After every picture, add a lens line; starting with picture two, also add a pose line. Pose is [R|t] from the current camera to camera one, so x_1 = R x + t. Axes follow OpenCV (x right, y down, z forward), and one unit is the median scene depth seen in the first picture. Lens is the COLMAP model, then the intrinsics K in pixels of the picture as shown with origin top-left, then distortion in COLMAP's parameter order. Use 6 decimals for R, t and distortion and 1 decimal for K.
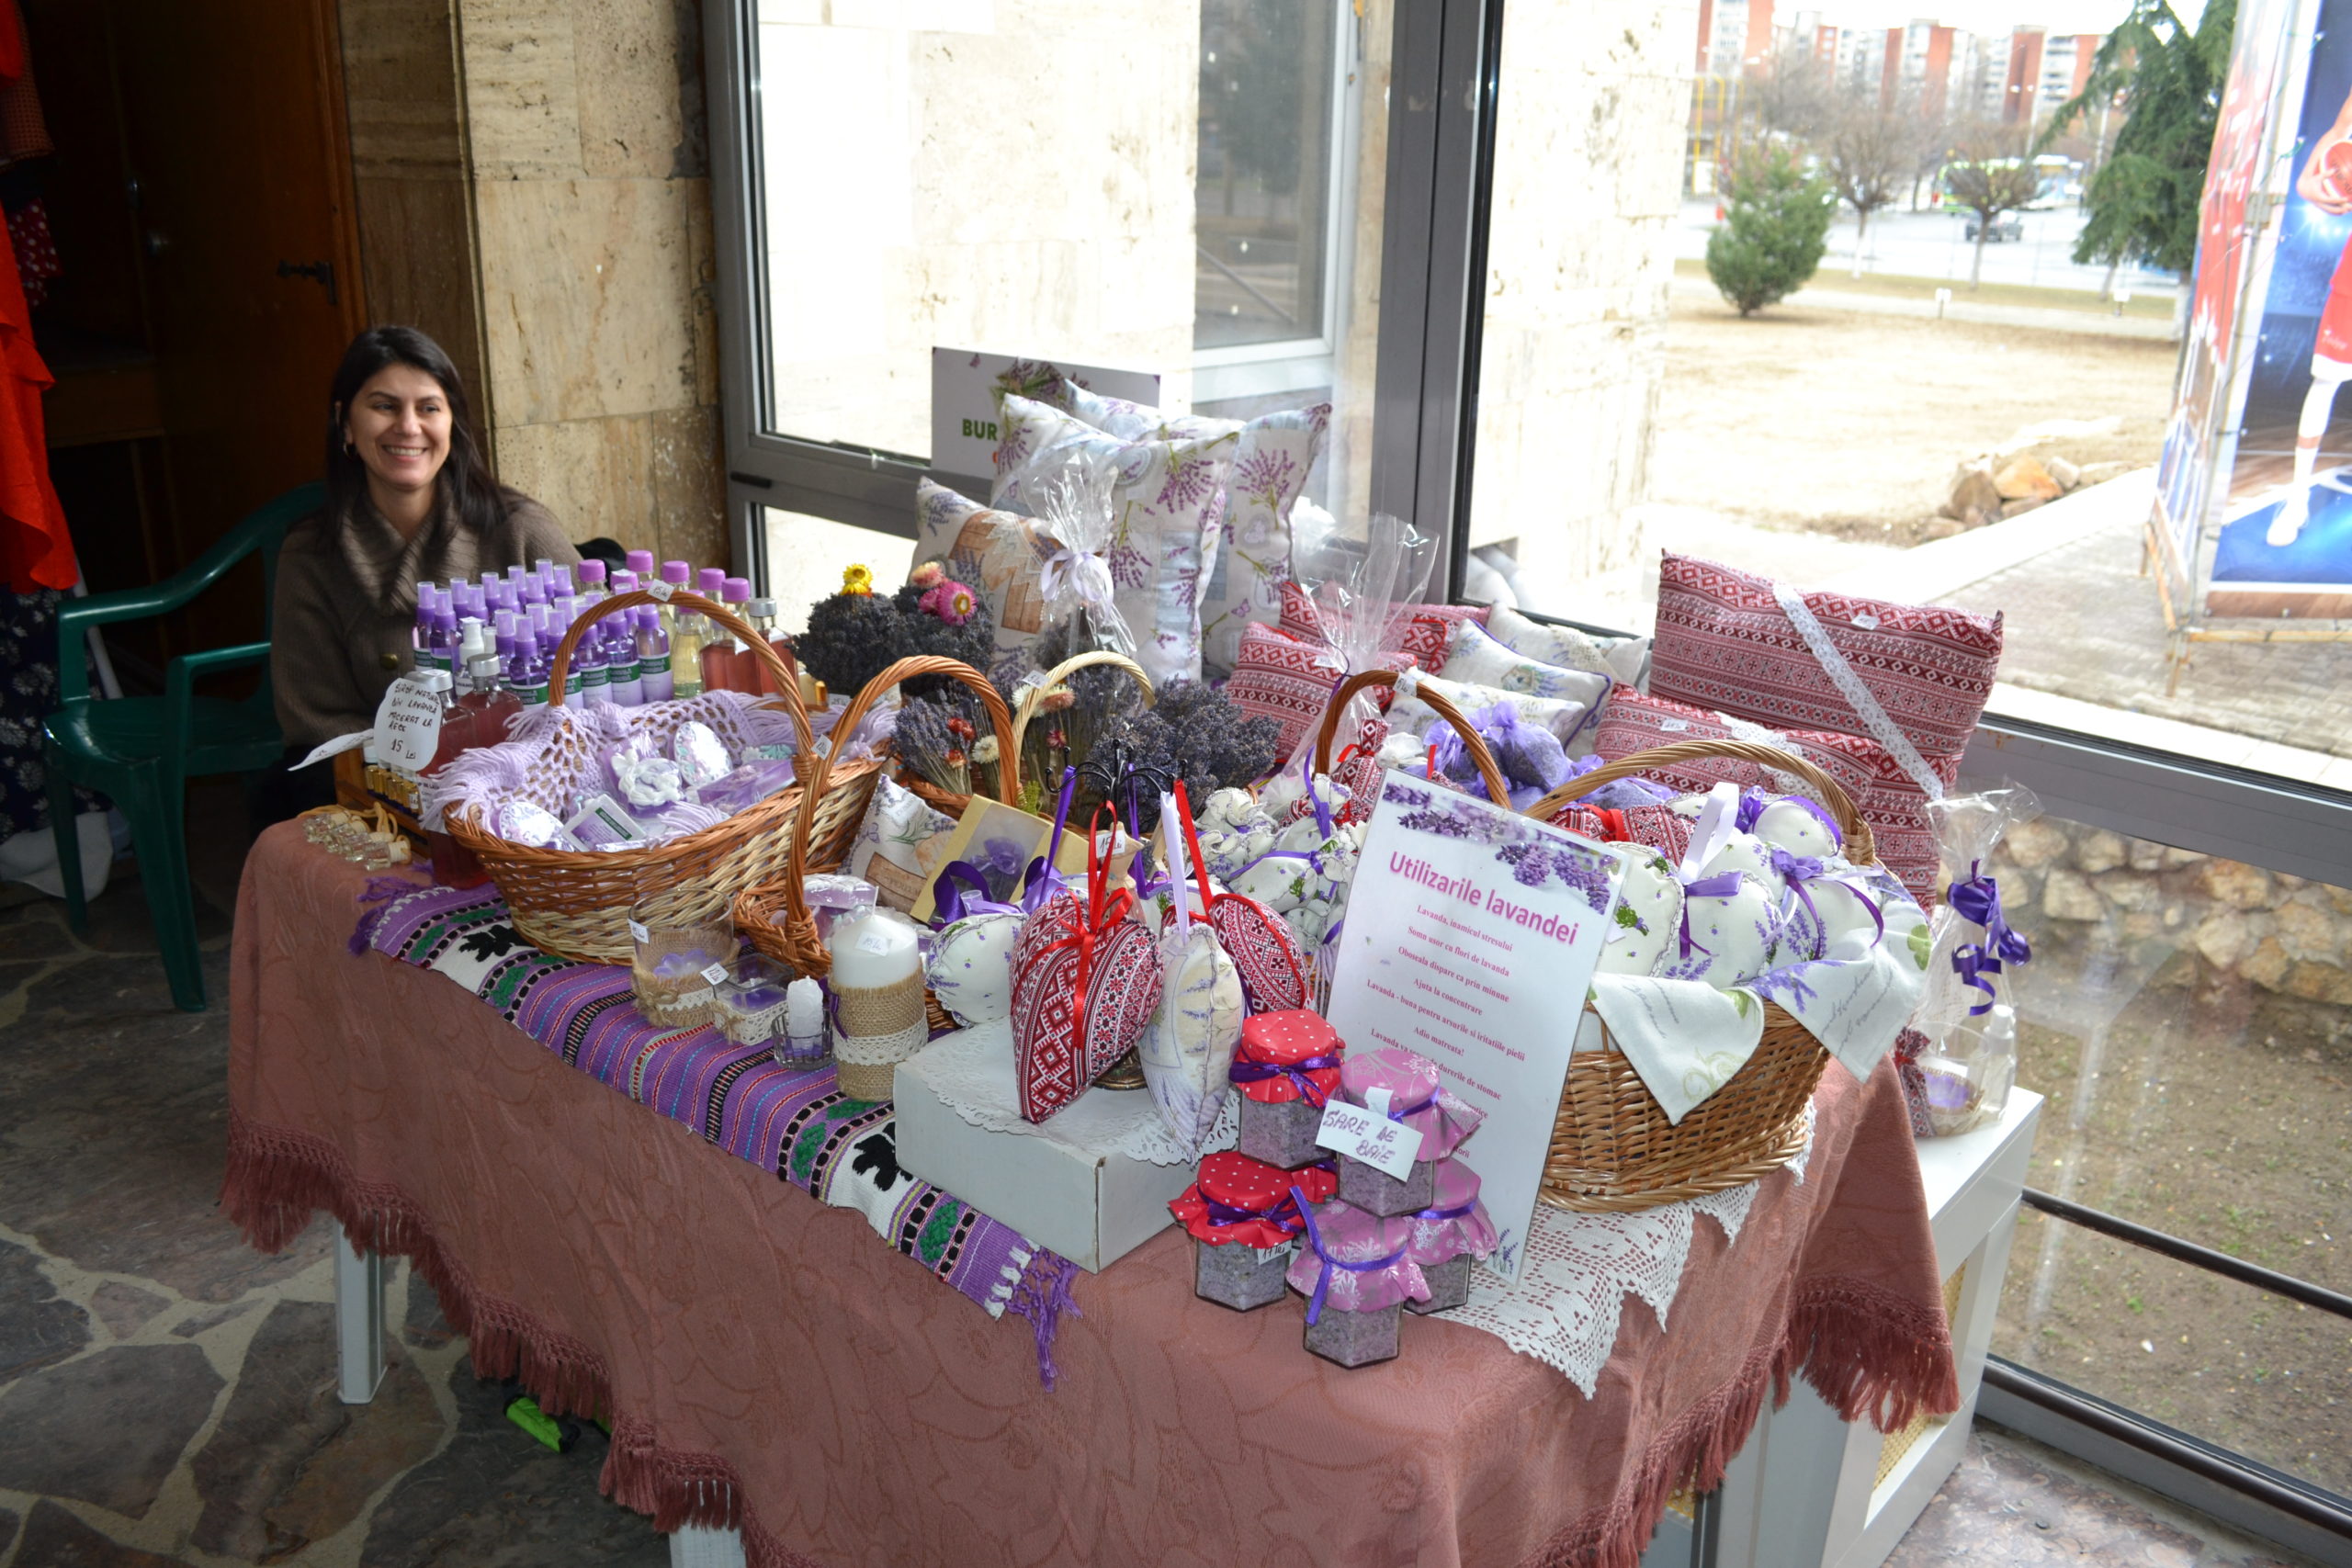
lens RADIAL K [[1897.2, 0, 1176.0], [0, 1897.2, 784.0], [0, 0, 1]] dist [-0.080601, 0.008001]
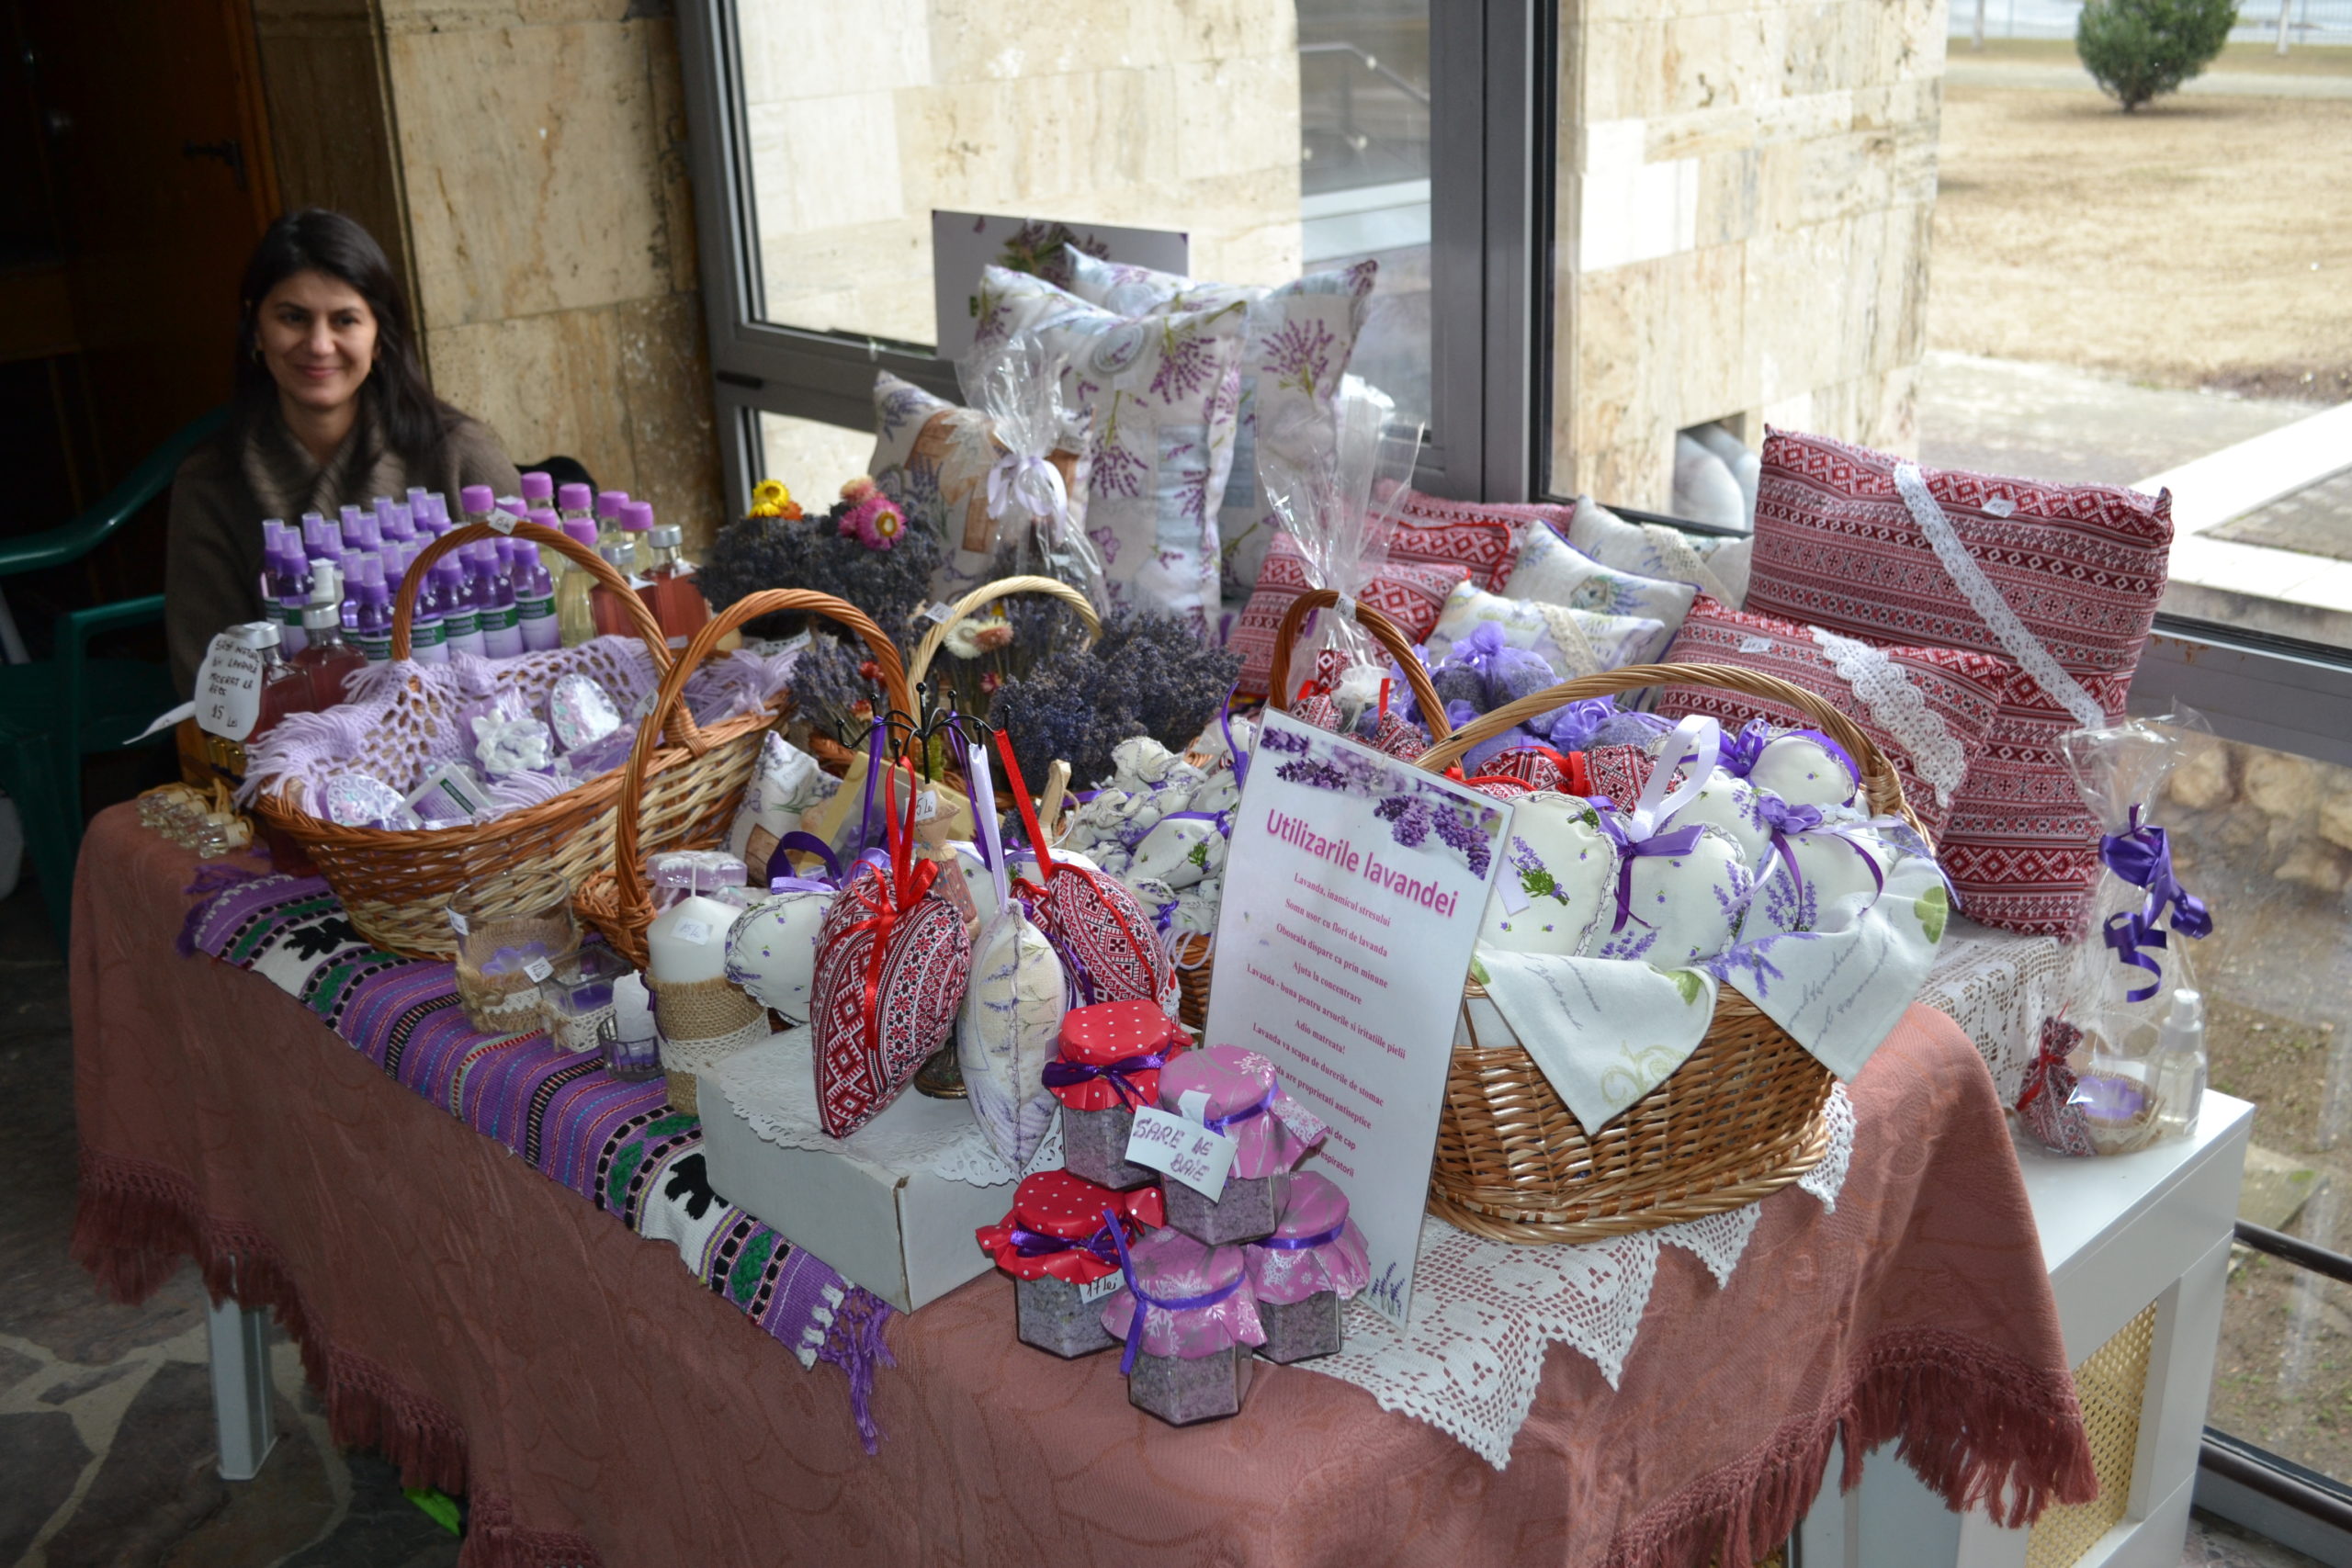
lens RADIAL K [[2359.4, 0, 1176.0], [0, 2359.4, 784.0], [0, 0, 1]] dist [-0.064766, 0.013695]
pose [[0.994192, -0.022563, -0.105229, 0.130553], [0.024706, 0.999512, 0.019105, 0.002860], [0.104747, -0.021594, 0.994264, -0.021253]]
